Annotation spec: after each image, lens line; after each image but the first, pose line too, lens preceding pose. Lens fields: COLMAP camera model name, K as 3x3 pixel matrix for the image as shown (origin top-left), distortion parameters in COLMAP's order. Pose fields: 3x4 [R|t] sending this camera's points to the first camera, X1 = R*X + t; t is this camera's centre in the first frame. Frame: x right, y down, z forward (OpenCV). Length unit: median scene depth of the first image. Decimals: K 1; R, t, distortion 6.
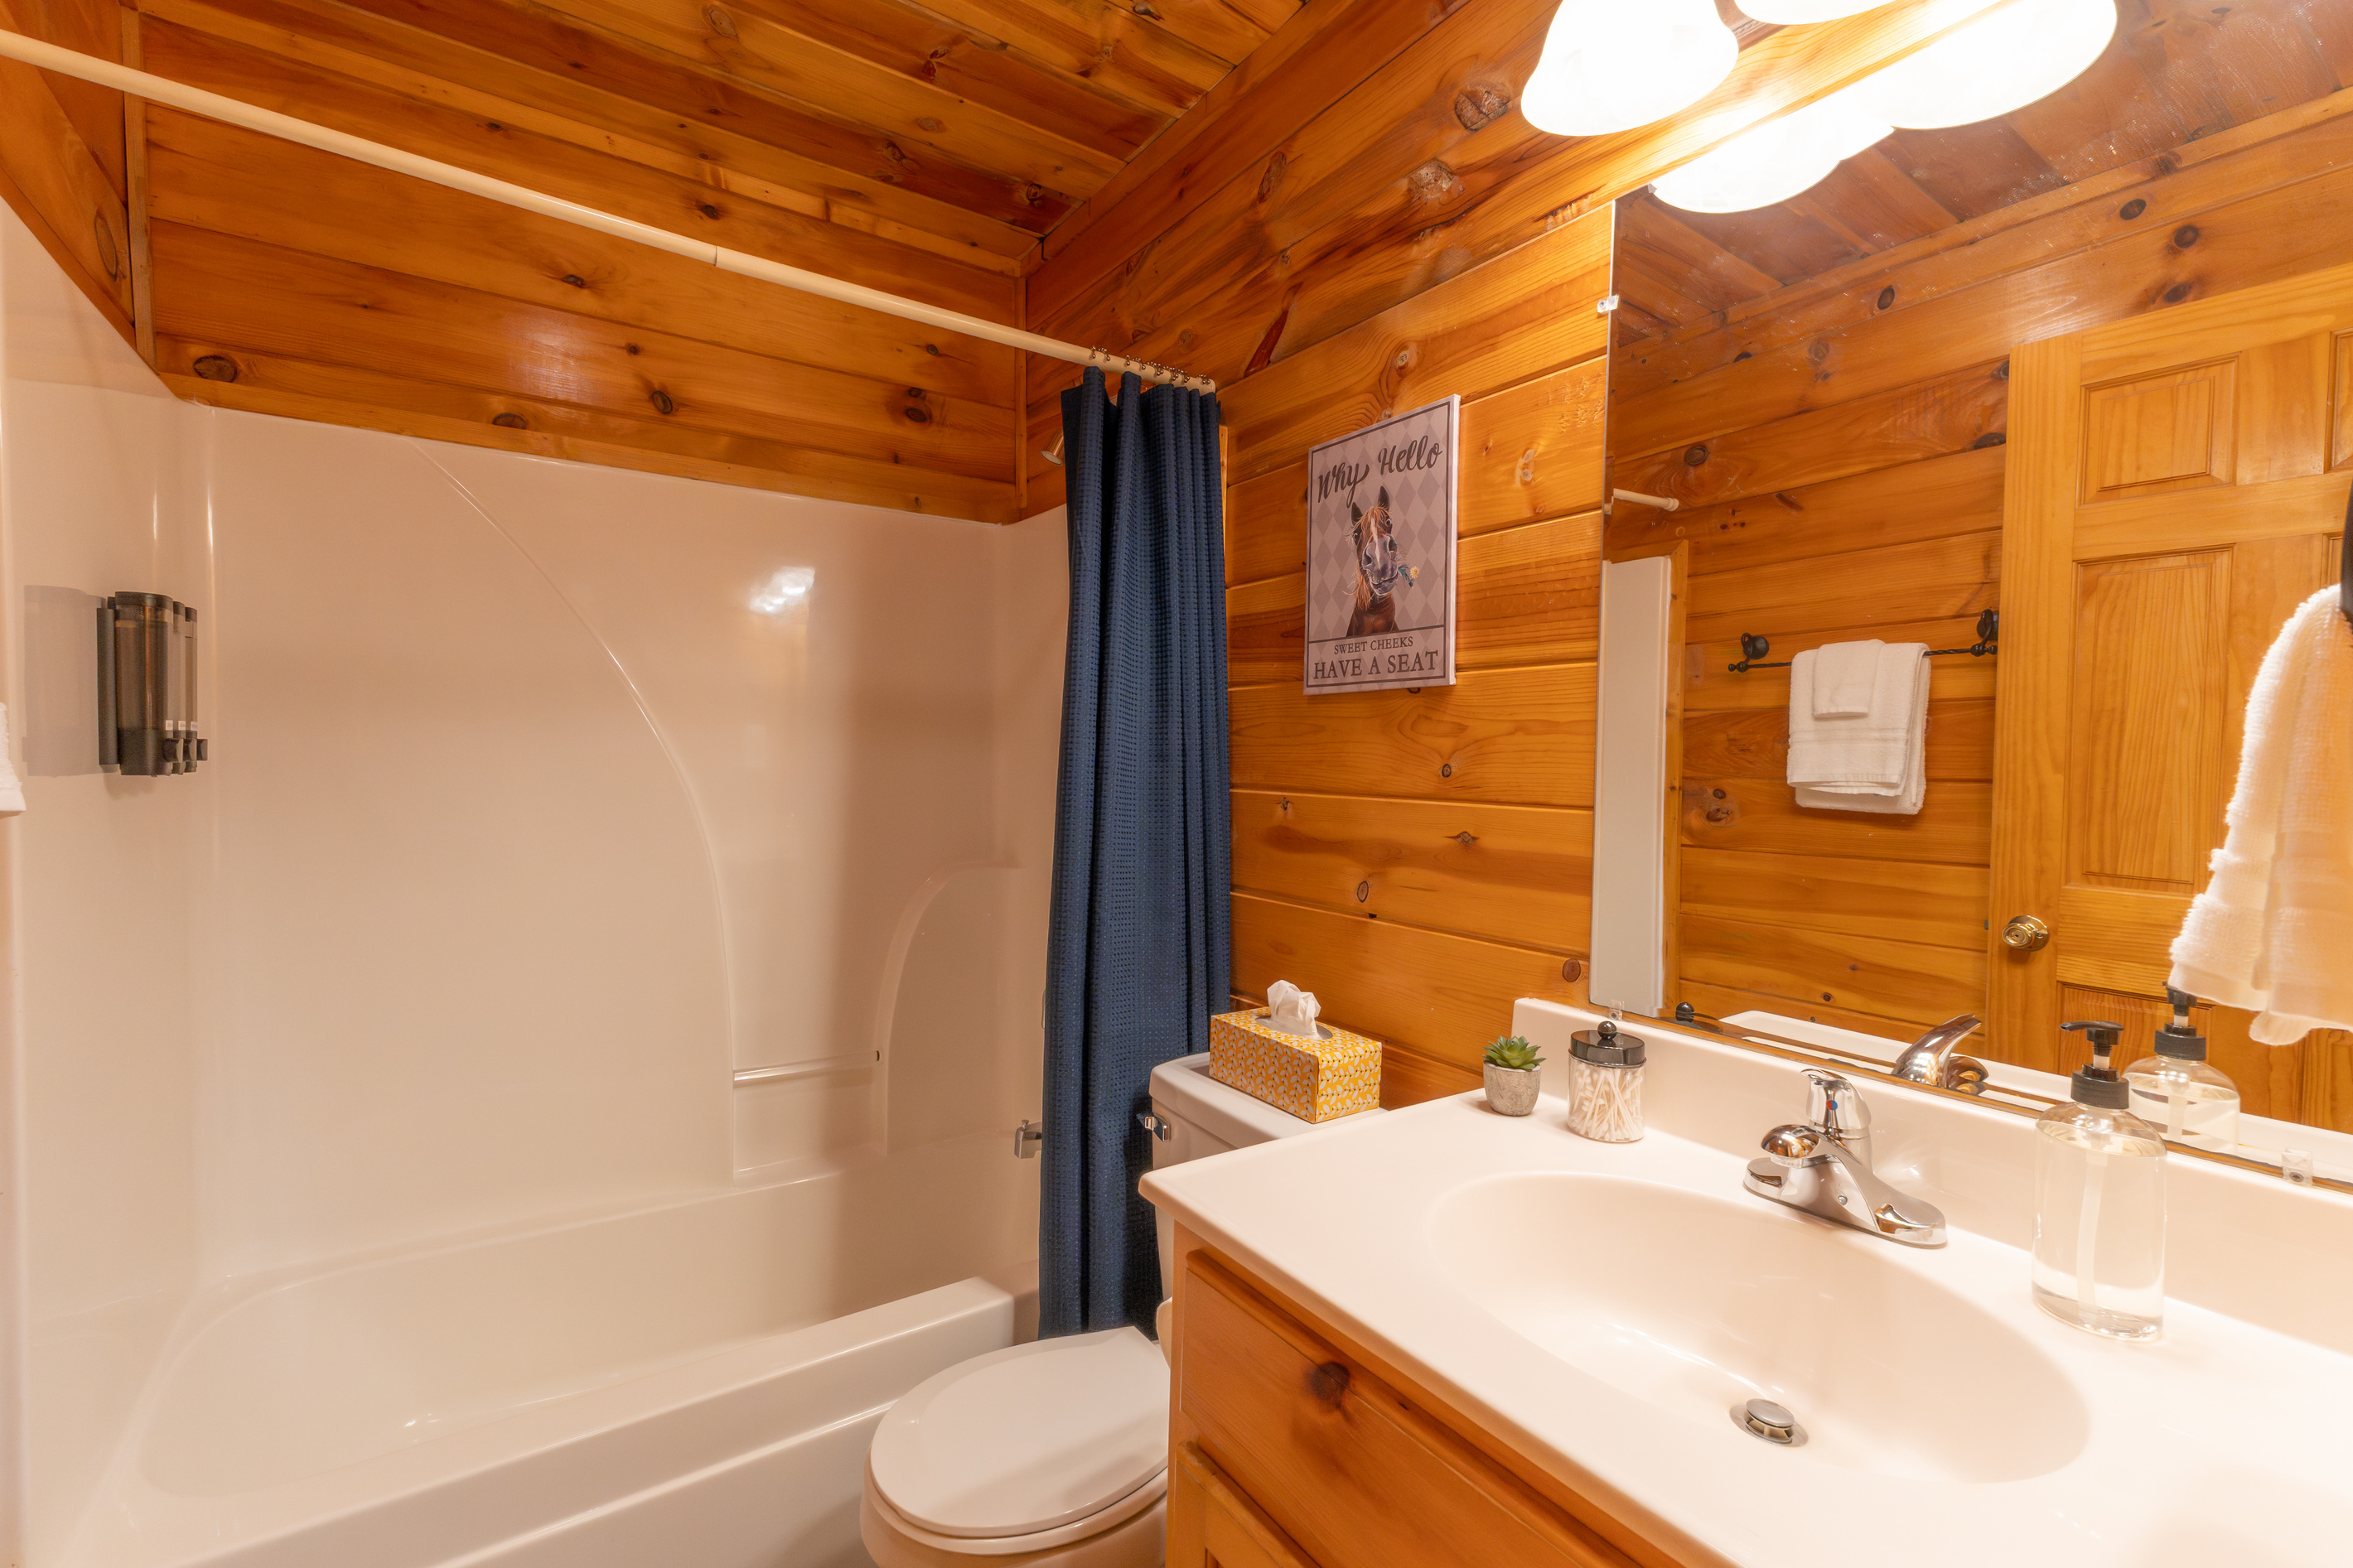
lens RADIAL K [[1007.4, 0, 1176.5], [0, 1007.4, 784.0], [0, 0, 1]] dist [0.000335, 0.000009]
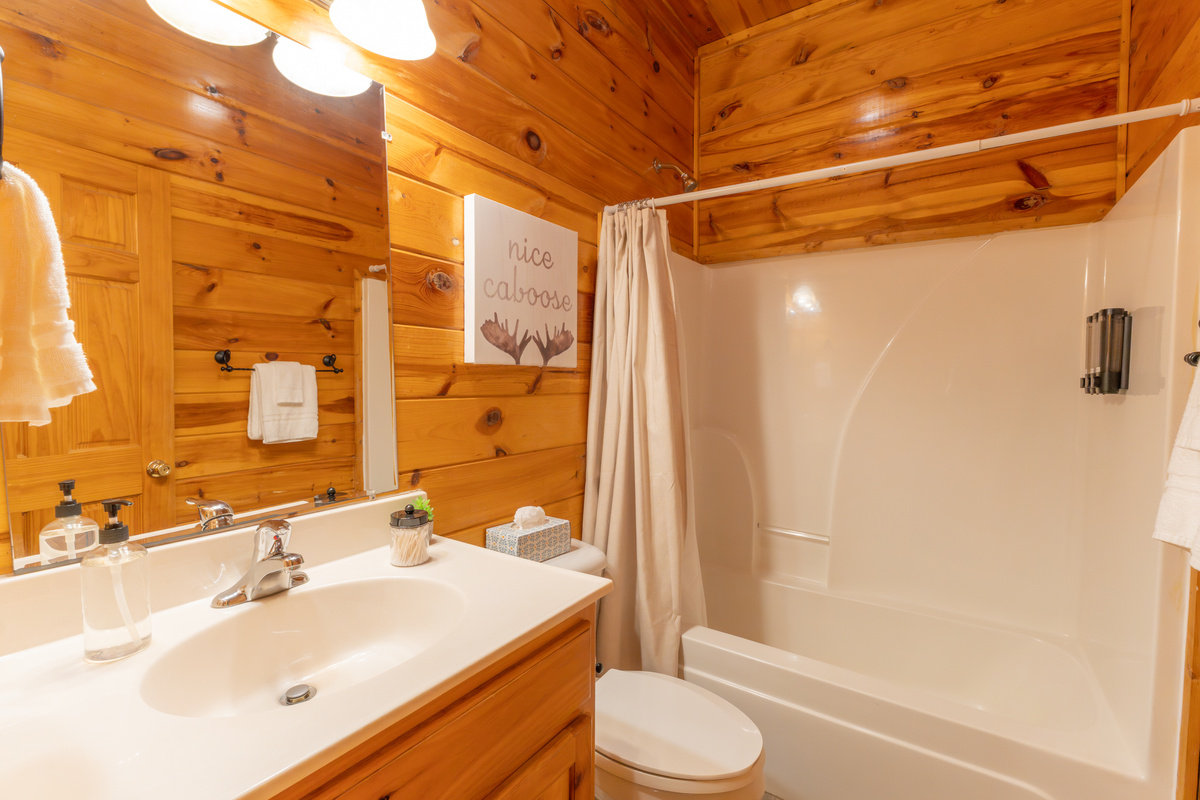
lens RADIAL K [[520.9, 0, 600.0], [0, 520.9, 400.0], [0, 0, 1]] dist [-0.000015, 0.000009]
pose [[-0.379391, -0.059738, 0.923306, -0.551949], [0.003659, 0.997809, 0.066062, -0.023880], [-0.925229, 0.028442, -0.378341, 0.793177]]
